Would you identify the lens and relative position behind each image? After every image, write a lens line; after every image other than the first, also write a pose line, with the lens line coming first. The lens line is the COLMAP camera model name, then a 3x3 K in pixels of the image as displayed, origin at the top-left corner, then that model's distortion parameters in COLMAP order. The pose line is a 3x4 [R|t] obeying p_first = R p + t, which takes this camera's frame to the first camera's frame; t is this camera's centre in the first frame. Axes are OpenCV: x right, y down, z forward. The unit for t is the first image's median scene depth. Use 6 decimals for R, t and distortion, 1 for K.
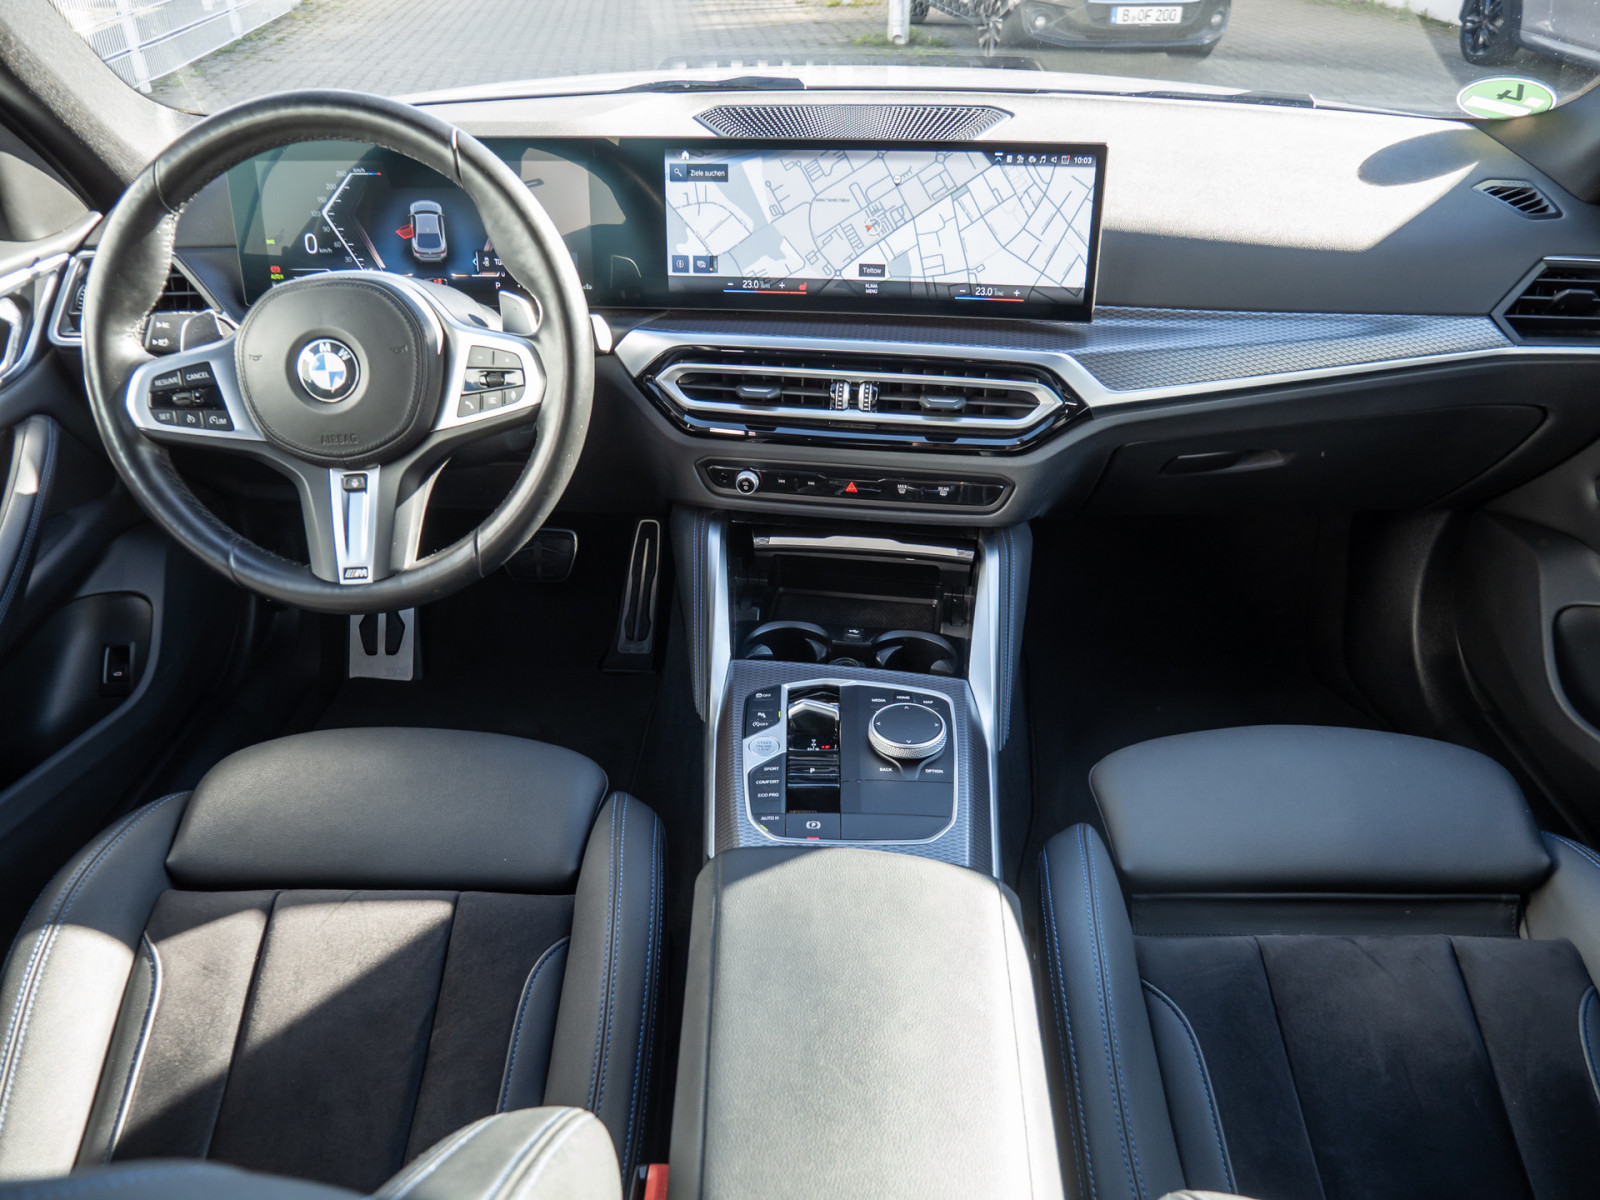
lens RADIAL K [[1170.6, 0, 800.0], [0, 1170.6, 600.0], [0, 0, 1]] dist [-0.041144, 0.003599]
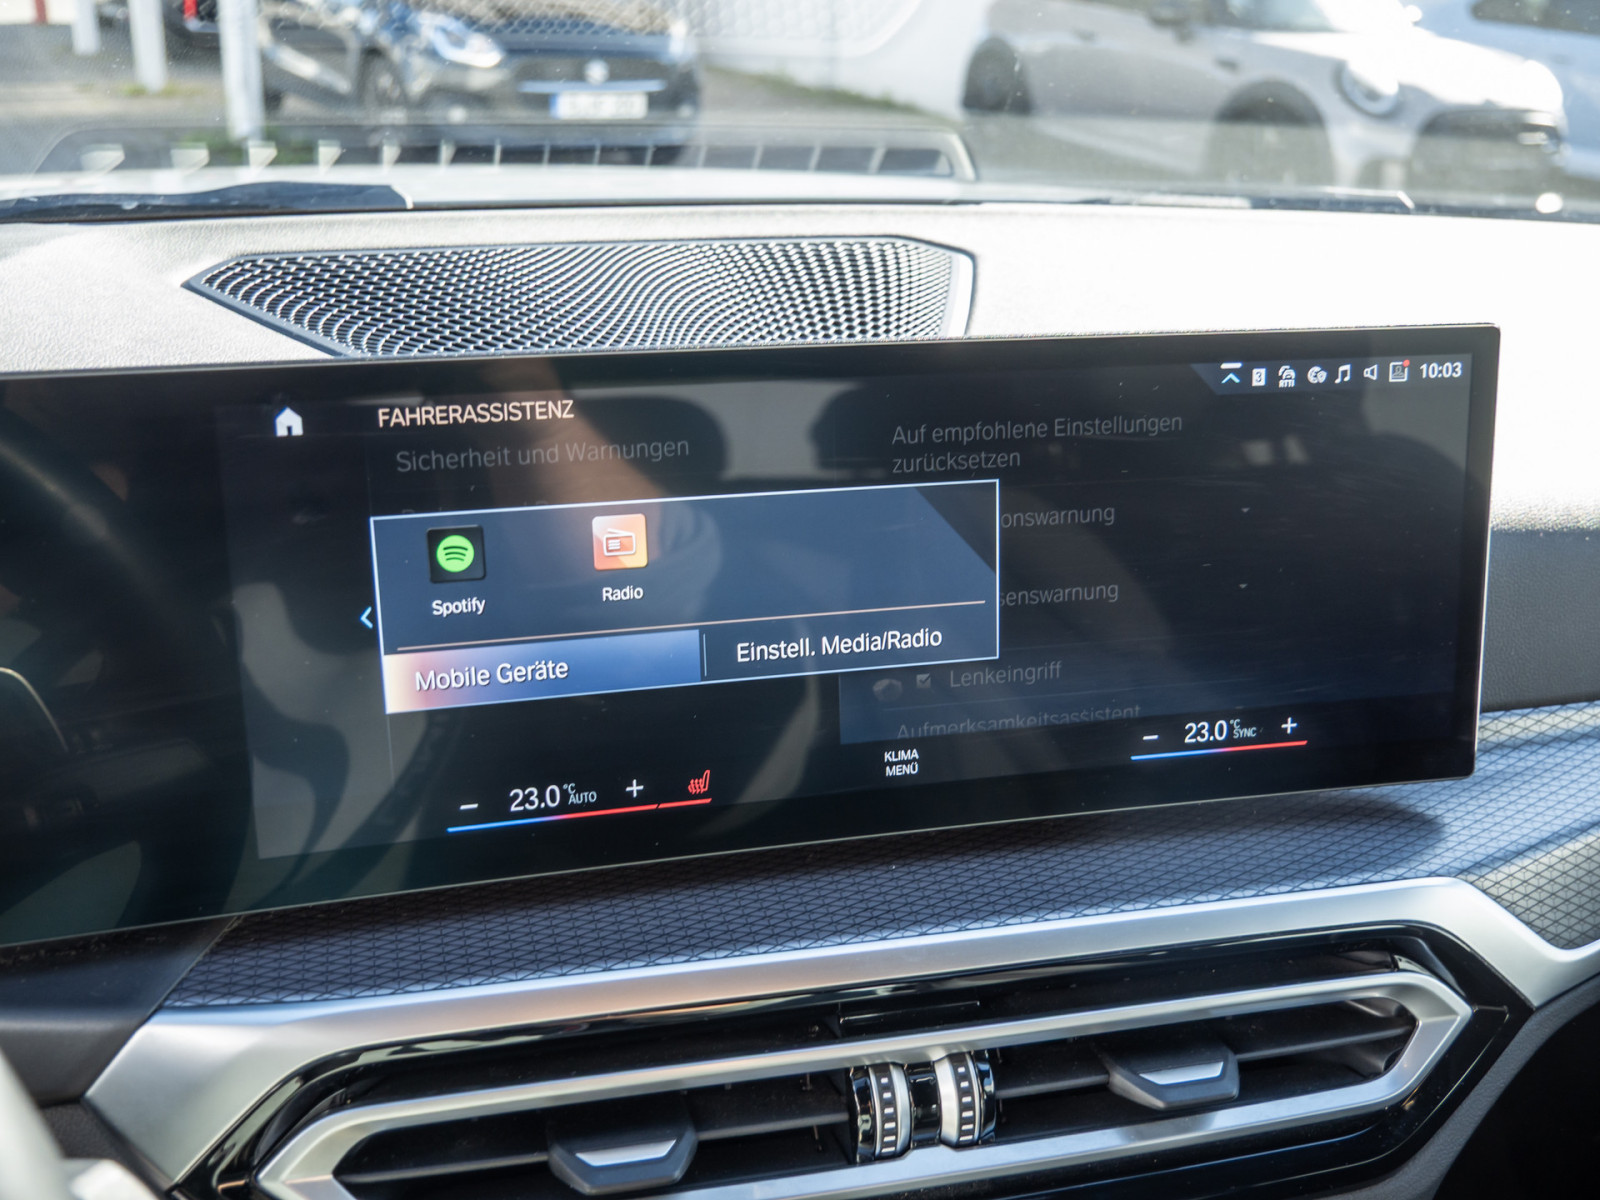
lens RADIAL K [[1610.8, 0, 800.0], [0, 1610.8, 600.0], [0, 0, 1]] dist [-0.014637, 0.000948]
pose [[0.915457, -0.112659, 0.386324, -0.147162], [0.178145, 0.974276, -0.138027, -0.265392], [-0.360836, 0.195180, 0.911977, 0.602914]]
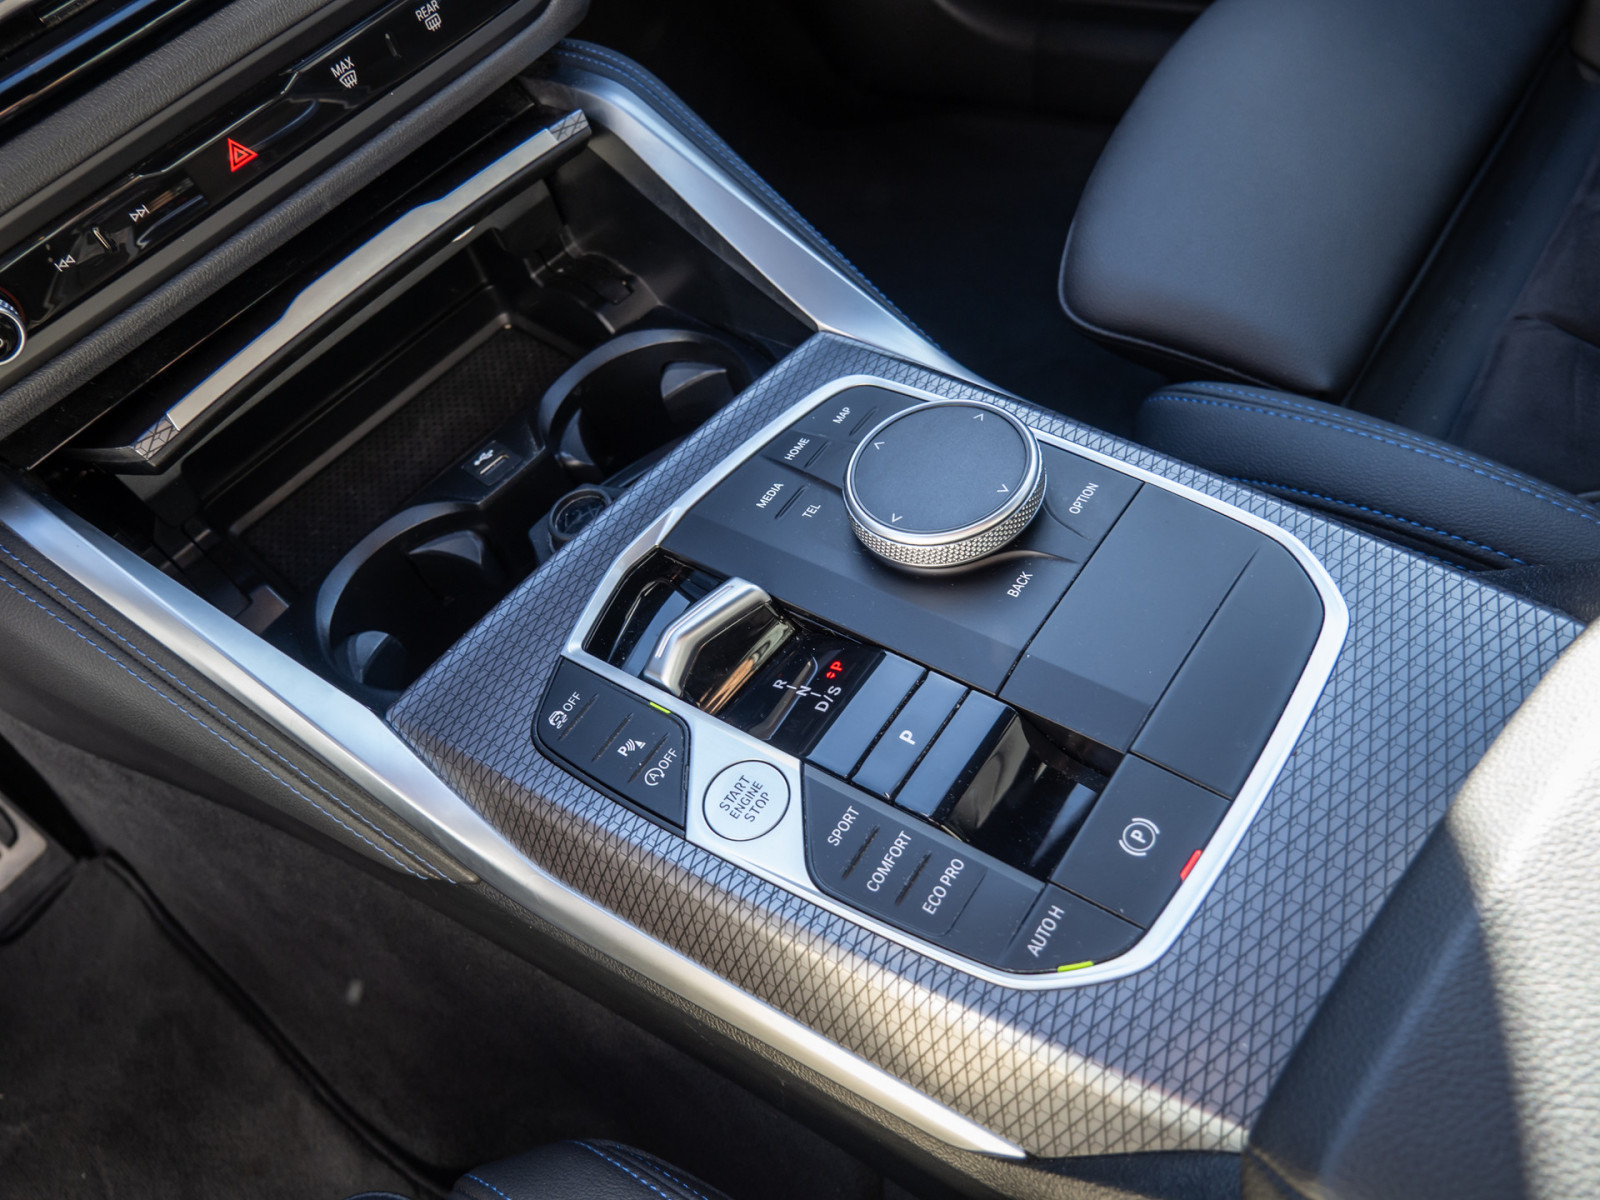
lens RADIAL K [[1170.6, 0, 800.0], [0, 1170.6, 600.0], [0, 0, 1]] dist [-0.041144, 0.003599]
pose [[0.565708, -0.719556, 0.402758, -0.106477], [0.614024, 0.693592, 0.376702, -0.029284], [-0.550408, 0.034200, 0.834195, 0.653234]]
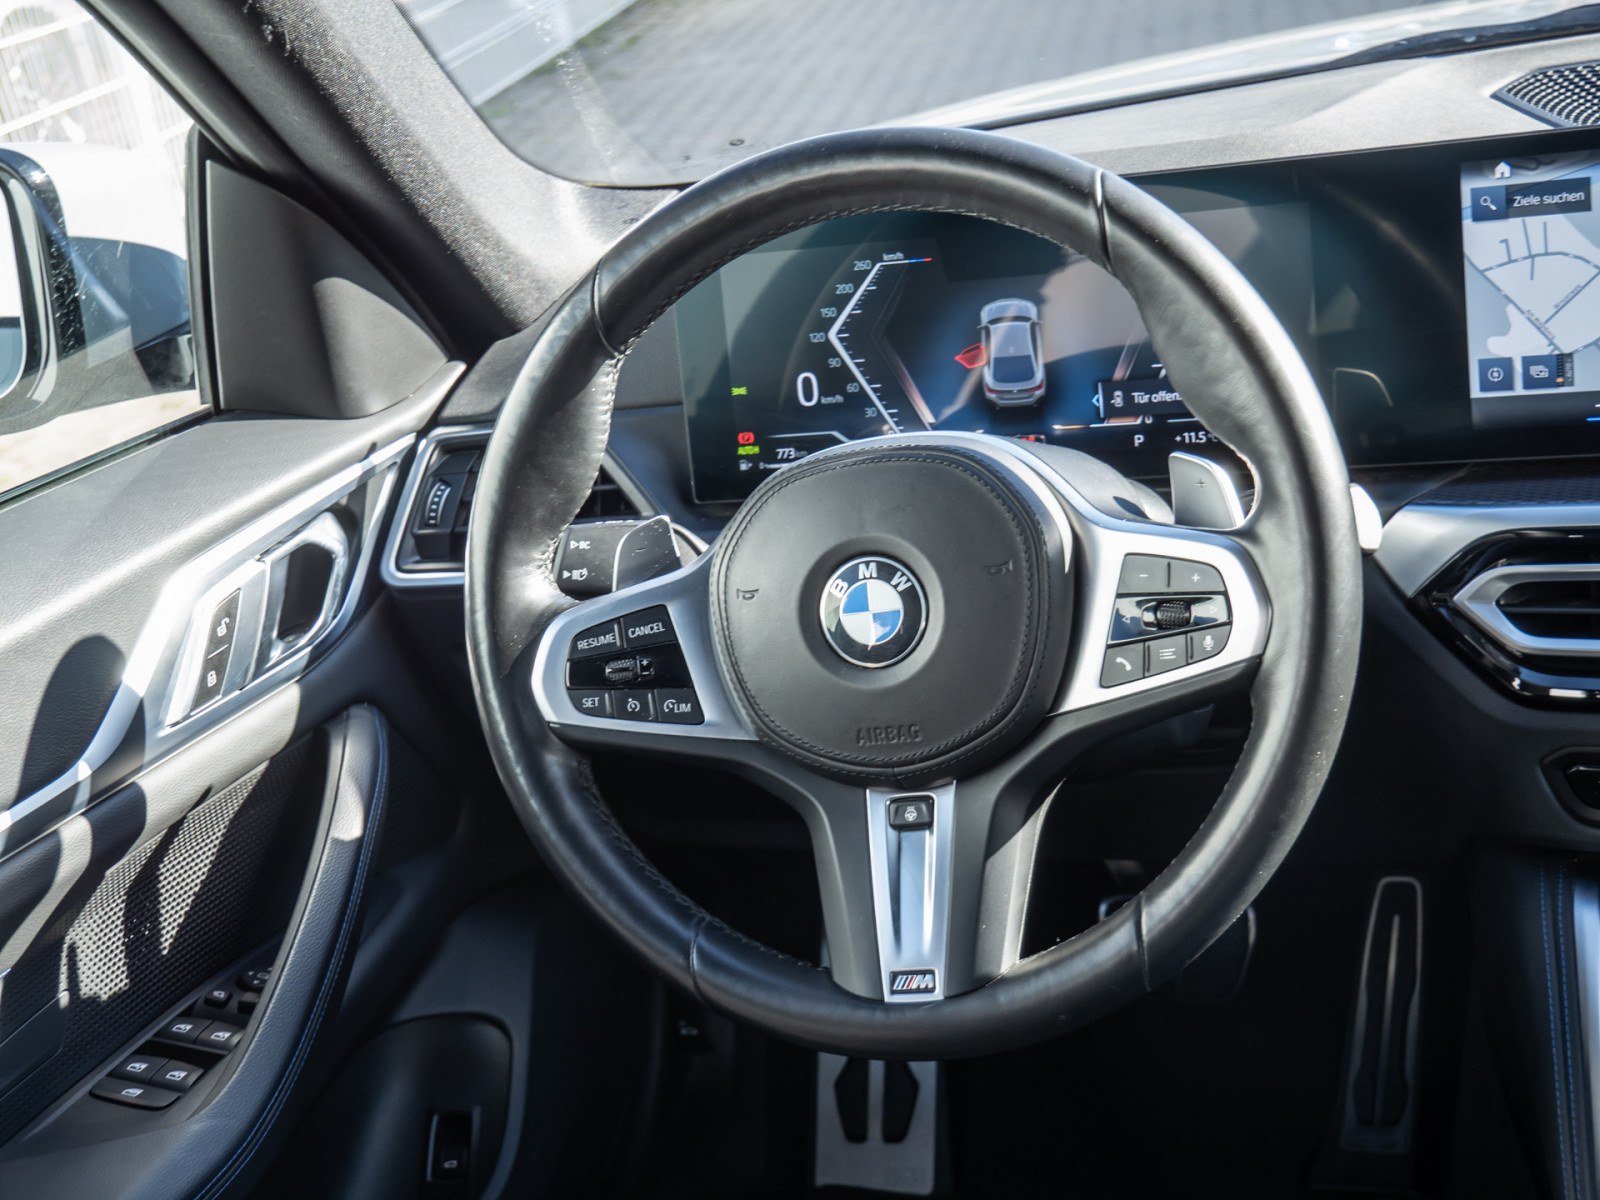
lens RADIAL K [[2327.0, 0, 800.0], [0, 2327.0, 600.0], [0, 0, 1]] dist [0.019805, 0.125159]
pose [[0.943337, -0.048891, -0.328215, -0.063012], [-0.012796, 0.982991, -0.183205, 0.000867], [0.331589, 0.177024, 0.926667, -0.036160]]
